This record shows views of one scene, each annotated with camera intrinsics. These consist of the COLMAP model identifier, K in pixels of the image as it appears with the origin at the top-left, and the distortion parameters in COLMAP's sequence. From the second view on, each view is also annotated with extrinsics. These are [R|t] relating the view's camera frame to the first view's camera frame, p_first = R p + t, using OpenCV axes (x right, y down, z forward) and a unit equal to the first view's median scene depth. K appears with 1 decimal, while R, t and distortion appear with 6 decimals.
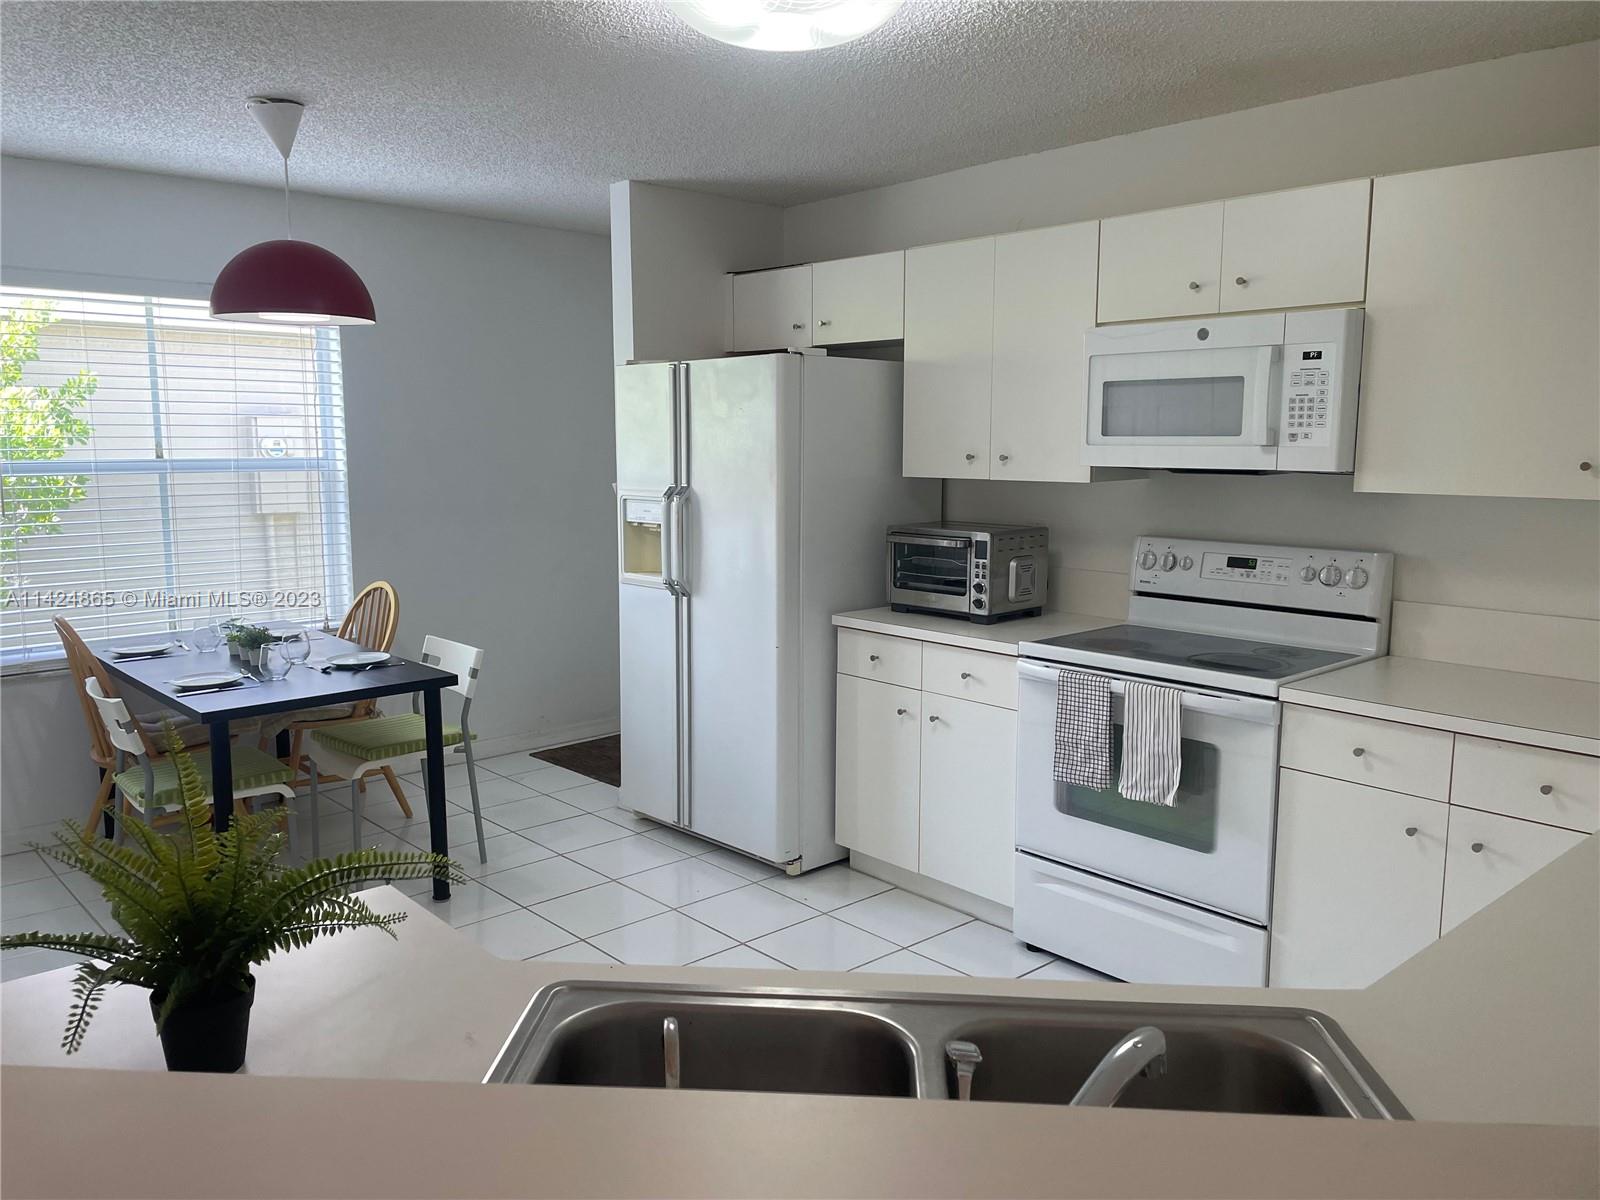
lens RADIAL K [[1196.7, 0, 778.9], [0, 1196.7, 594.4], [0, 0, 1]] dist [0.114362, -0.165939]
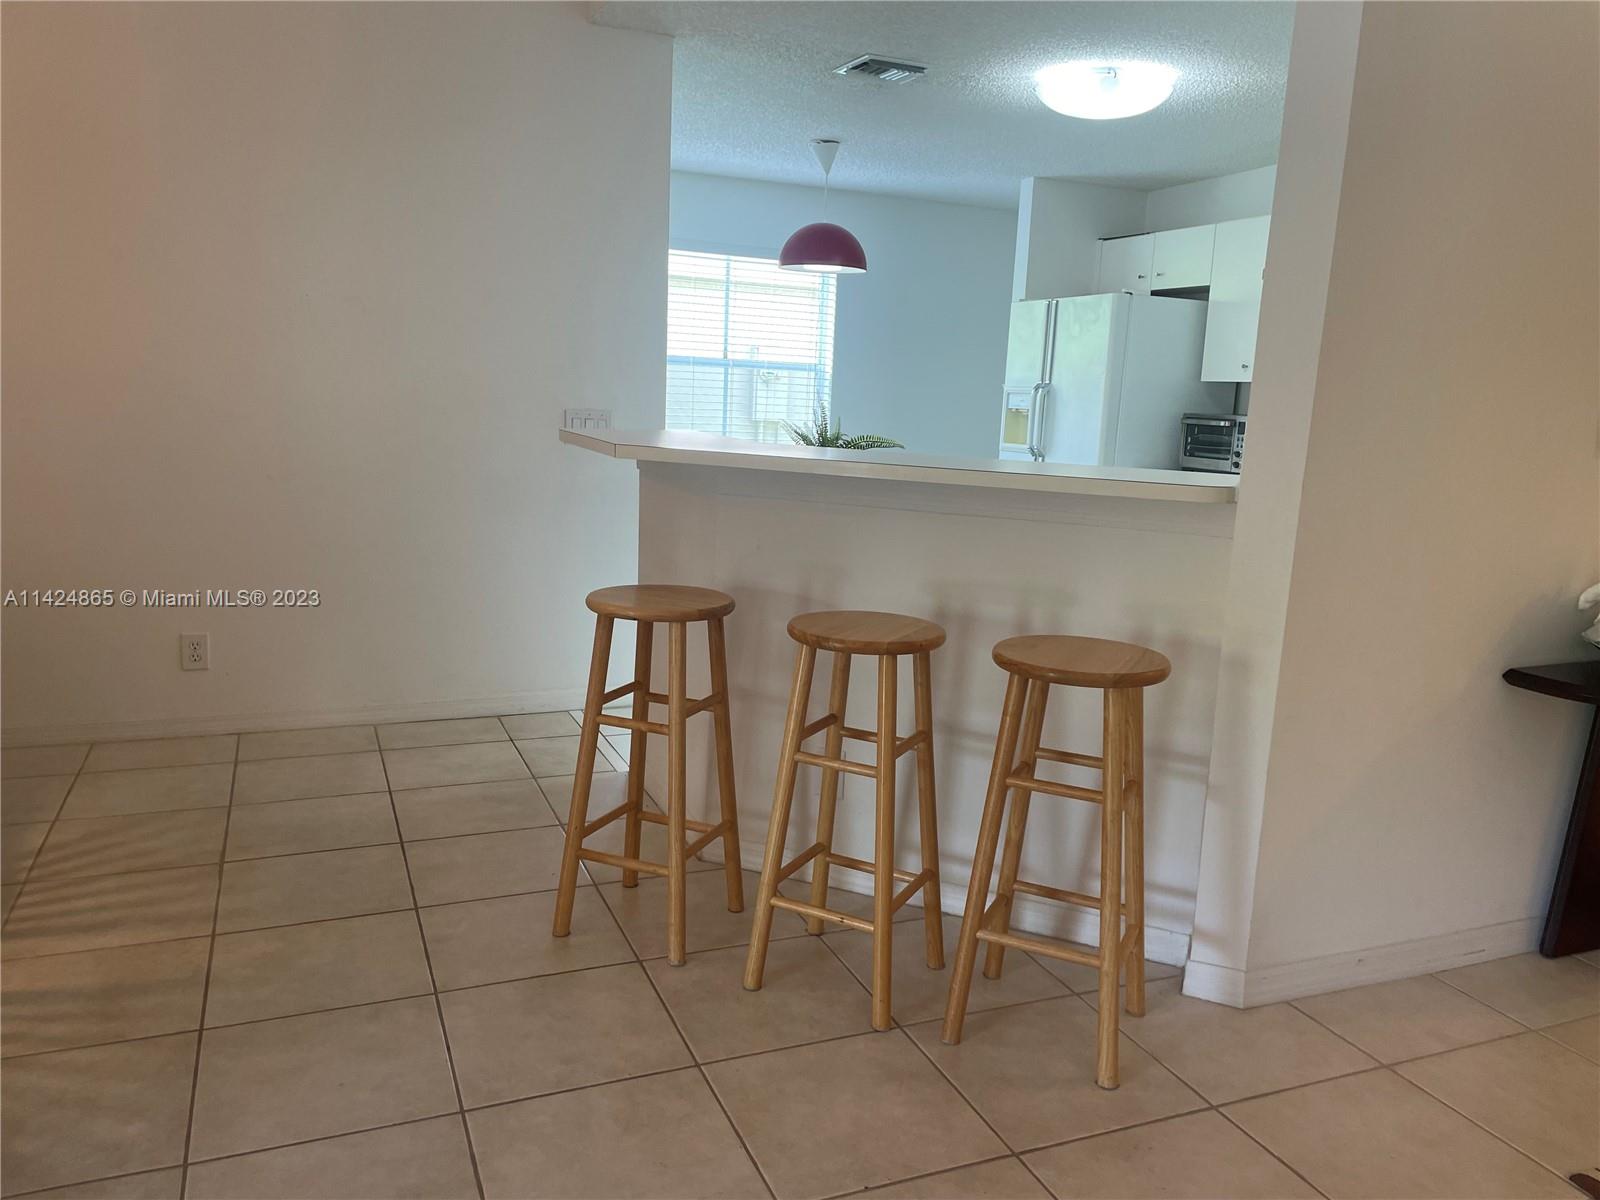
lens RADIAL K [[1200.7, 0, 798.9], [0, 1200.7, 593.7], [0, 0, 1]] dist [0.092768, -0.115040]
pose [[0.943215, 0.098447, -0.317260, 0.139487], [-0.089347, 0.995066, 0.043146, 0.141052], [0.319942, -0.012350, 0.947356, -0.560440]]
